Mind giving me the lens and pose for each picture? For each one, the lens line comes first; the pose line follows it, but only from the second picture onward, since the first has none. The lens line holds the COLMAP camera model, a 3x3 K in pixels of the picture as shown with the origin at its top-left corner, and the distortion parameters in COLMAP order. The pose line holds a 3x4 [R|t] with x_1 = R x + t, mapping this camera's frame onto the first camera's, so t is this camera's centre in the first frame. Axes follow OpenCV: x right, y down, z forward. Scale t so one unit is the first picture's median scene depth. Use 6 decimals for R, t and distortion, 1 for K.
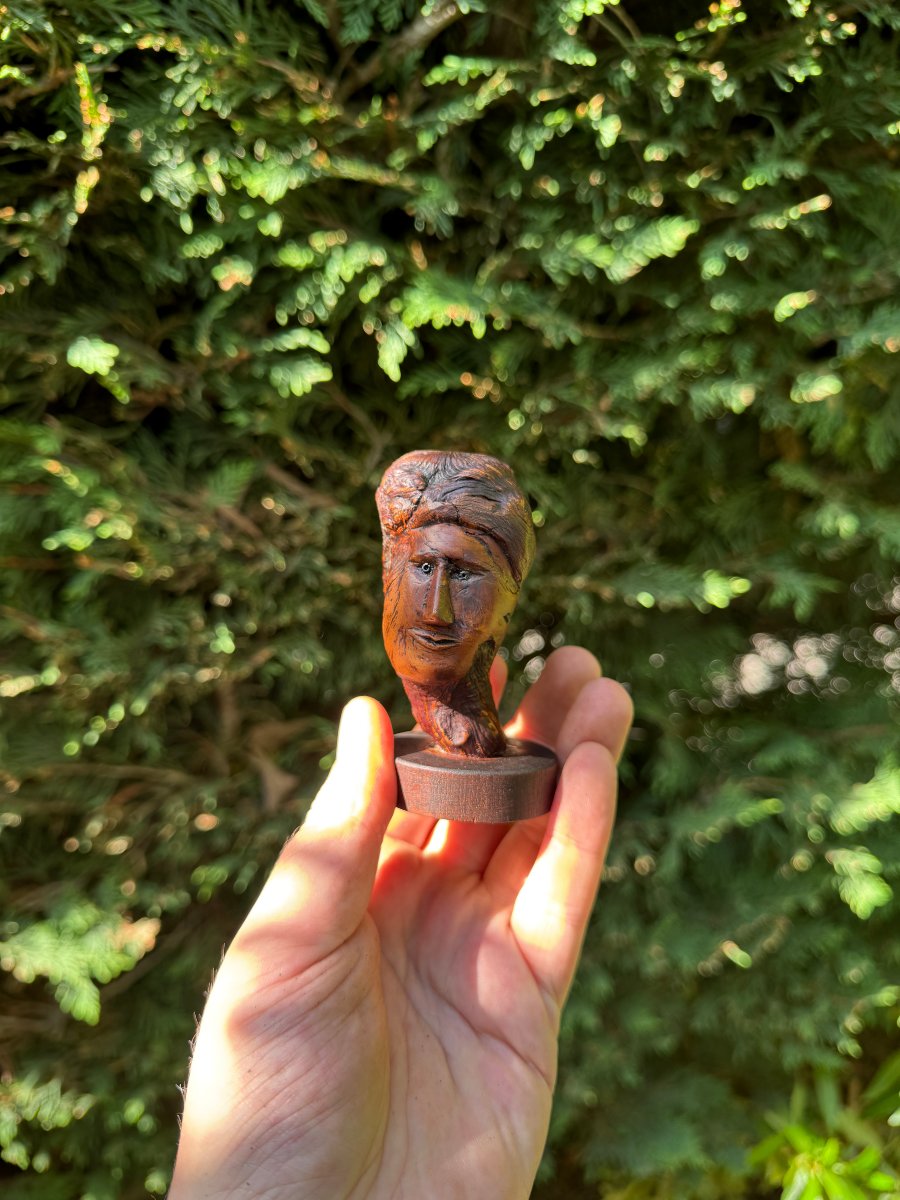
lens RADIAL K [[921.7, 0, 425.9], [0, 921.7, 599.5], [0, 0, 1]] dist [0.001829, -0.005966]
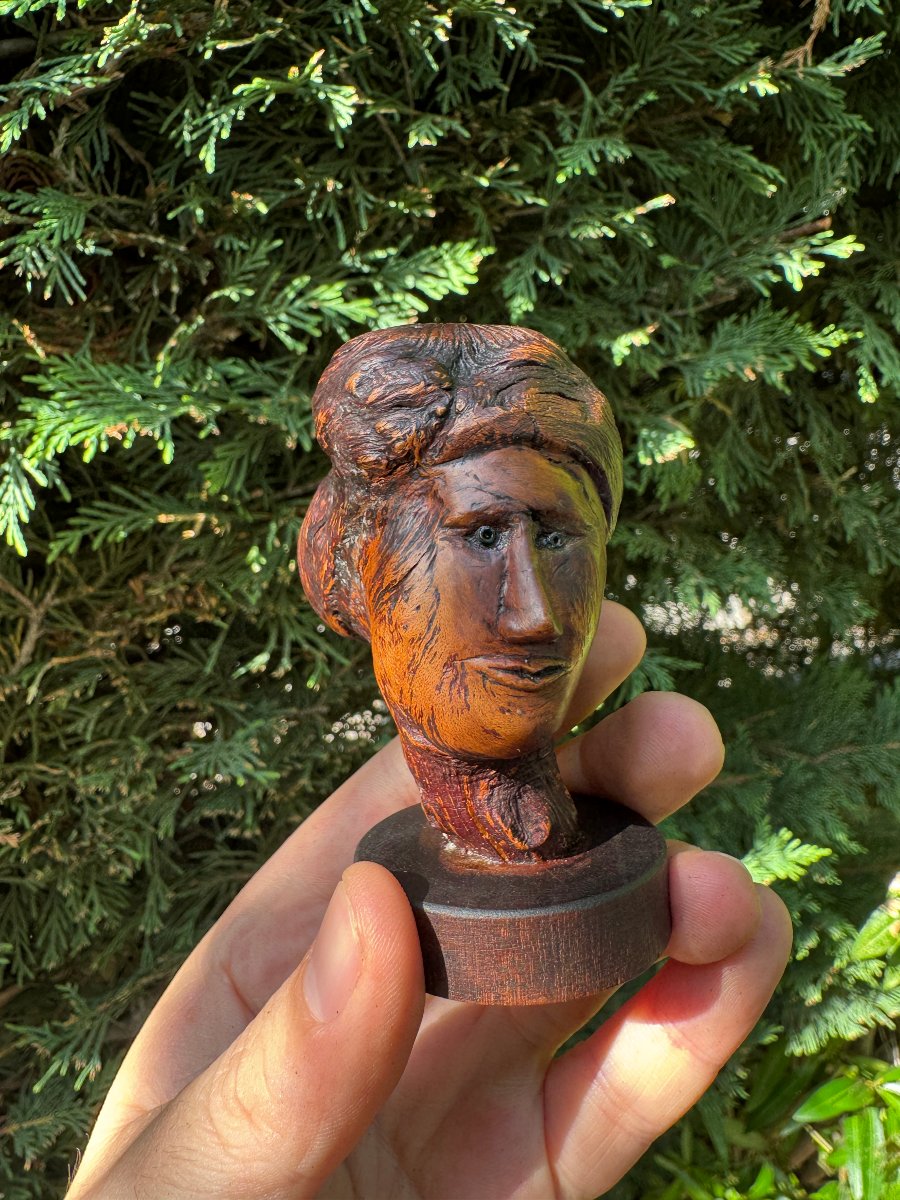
lens RADIAL K [[921.7, 0, 447.1], [0, 921.7, 596.8], [0, 0, 1]] dist [0.001829, -0.005966]
pose [[0.967965, -0.129260, 0.215256, 0.087818], [0.116809, 0.990709, 0.069649, -0.207463], [-0.222259, -0.042274, 0.974071, 0.355392]]
